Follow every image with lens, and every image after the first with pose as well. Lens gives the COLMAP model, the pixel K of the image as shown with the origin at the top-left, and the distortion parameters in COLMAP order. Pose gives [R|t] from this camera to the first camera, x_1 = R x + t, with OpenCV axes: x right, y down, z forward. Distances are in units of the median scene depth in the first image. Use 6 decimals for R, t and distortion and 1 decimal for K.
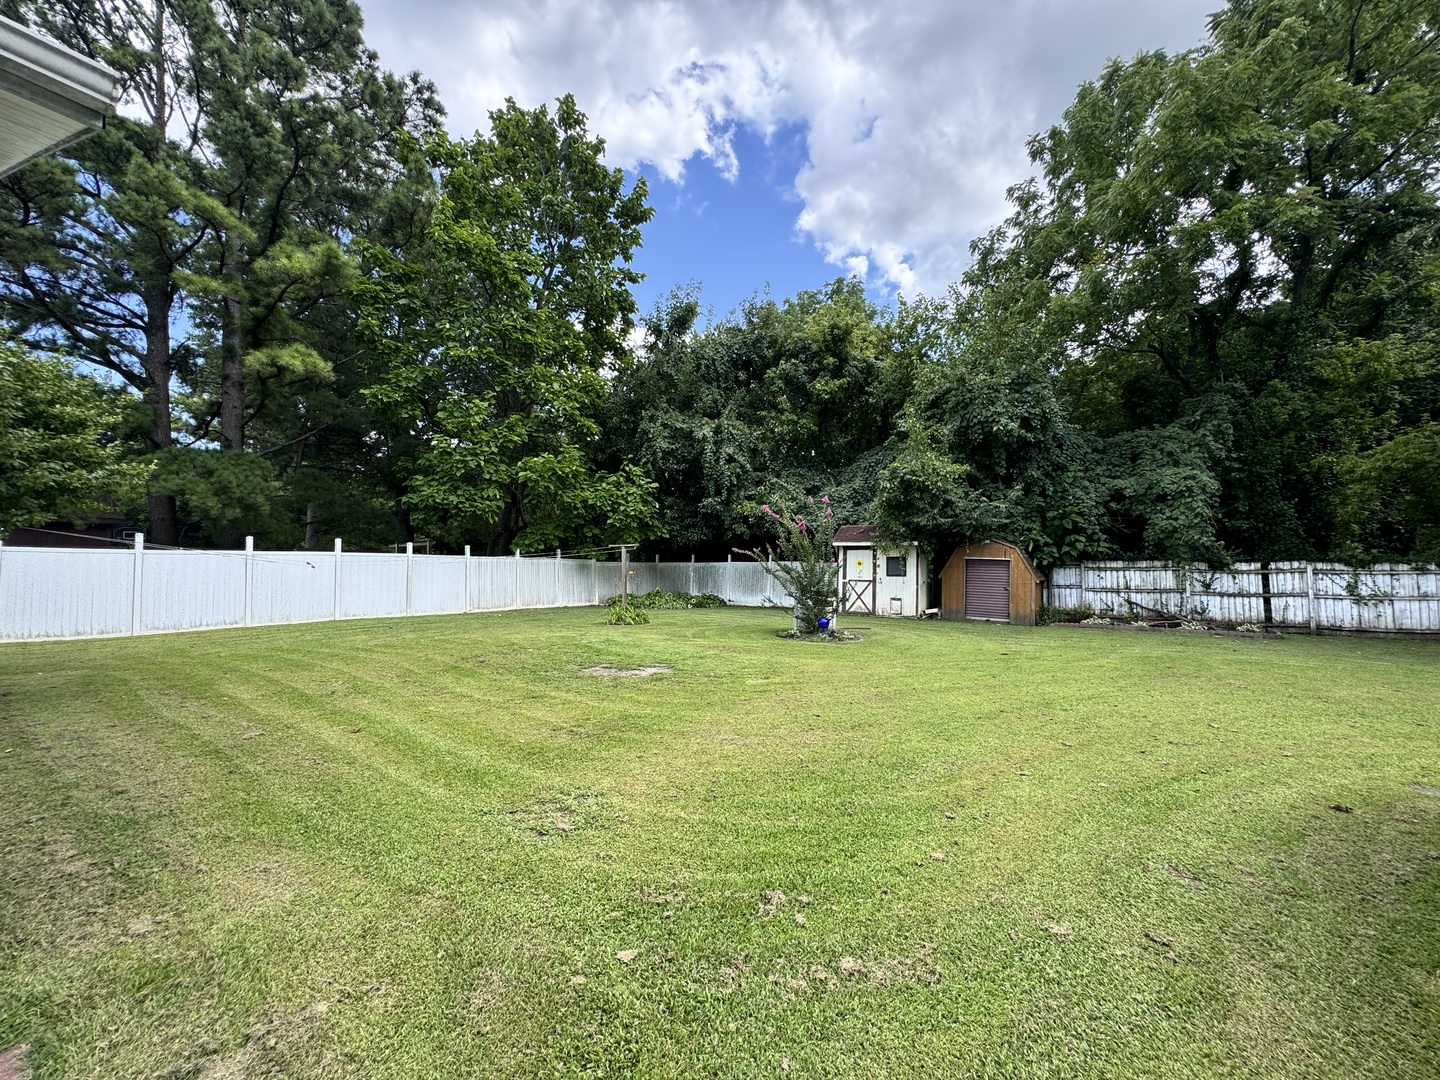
lens RADIAL K [[576.0, 0, 722.4], [0, 576.0, 541.4], [0, 0, 1]] dist [0.001702, 0.000142]
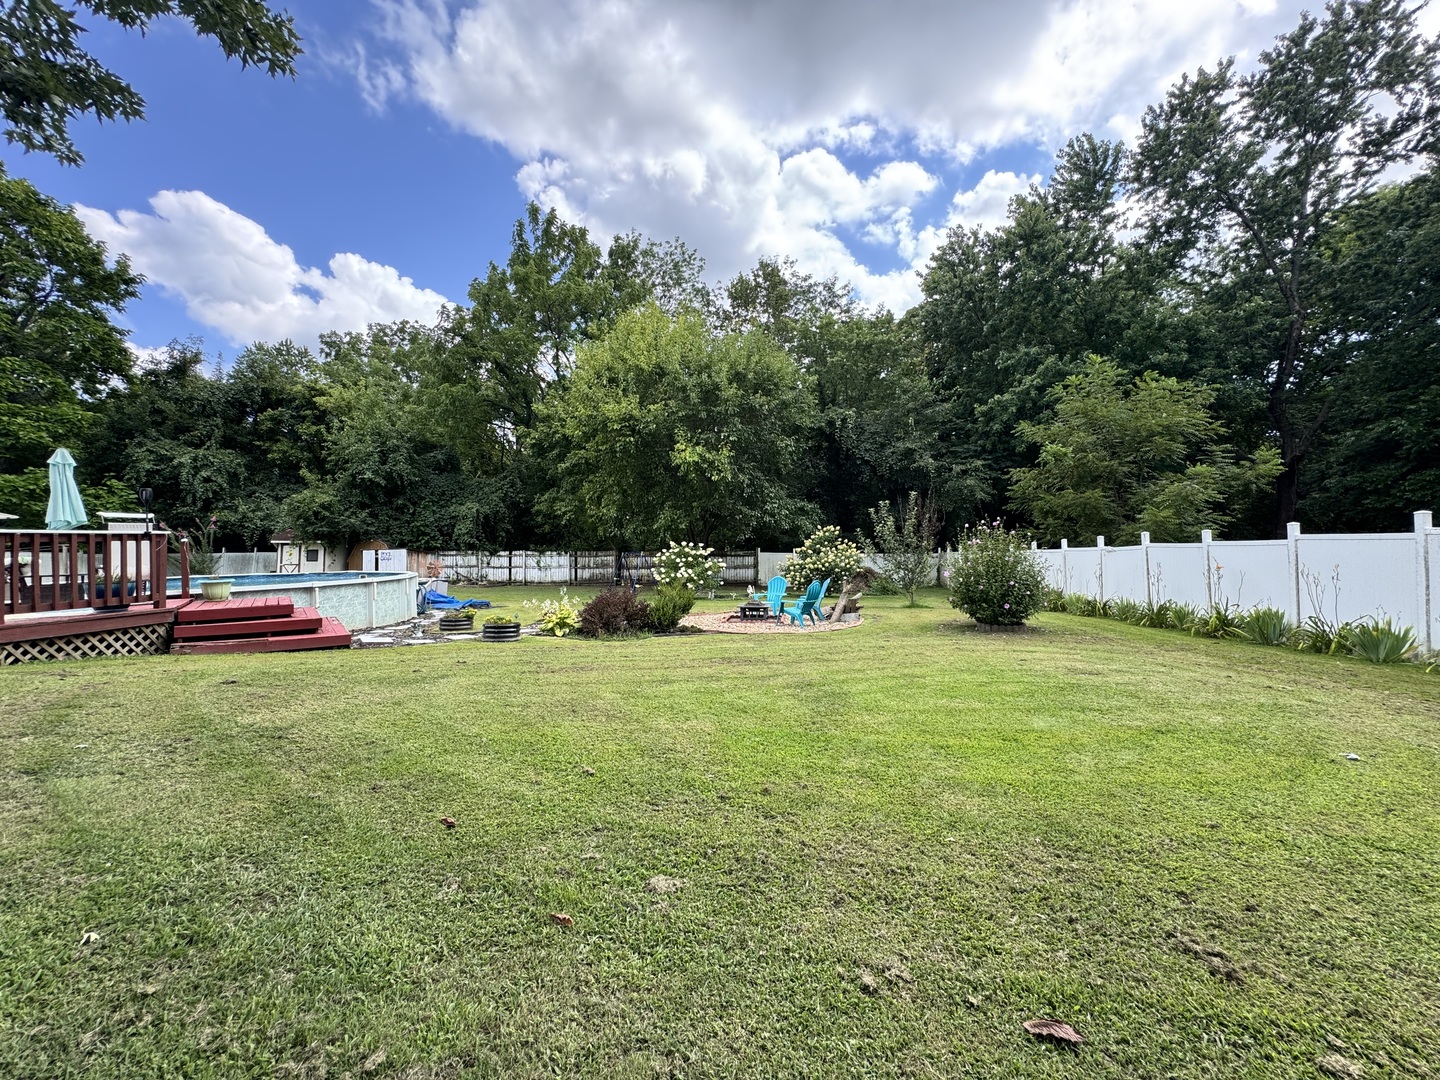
lens RADIAL K [[576.0, 0, 718.0], [0, 576.0, 543.2], [0, 0, 1]] dist [0.001702, 0.000142]
pose [[0.898064, -0.004411, 0.439842, 0.648720], [-0.009358, 0.999532, 0.029130, -0.052021], [-0.439764, -0.030276, 0.897603, -1.031377]]
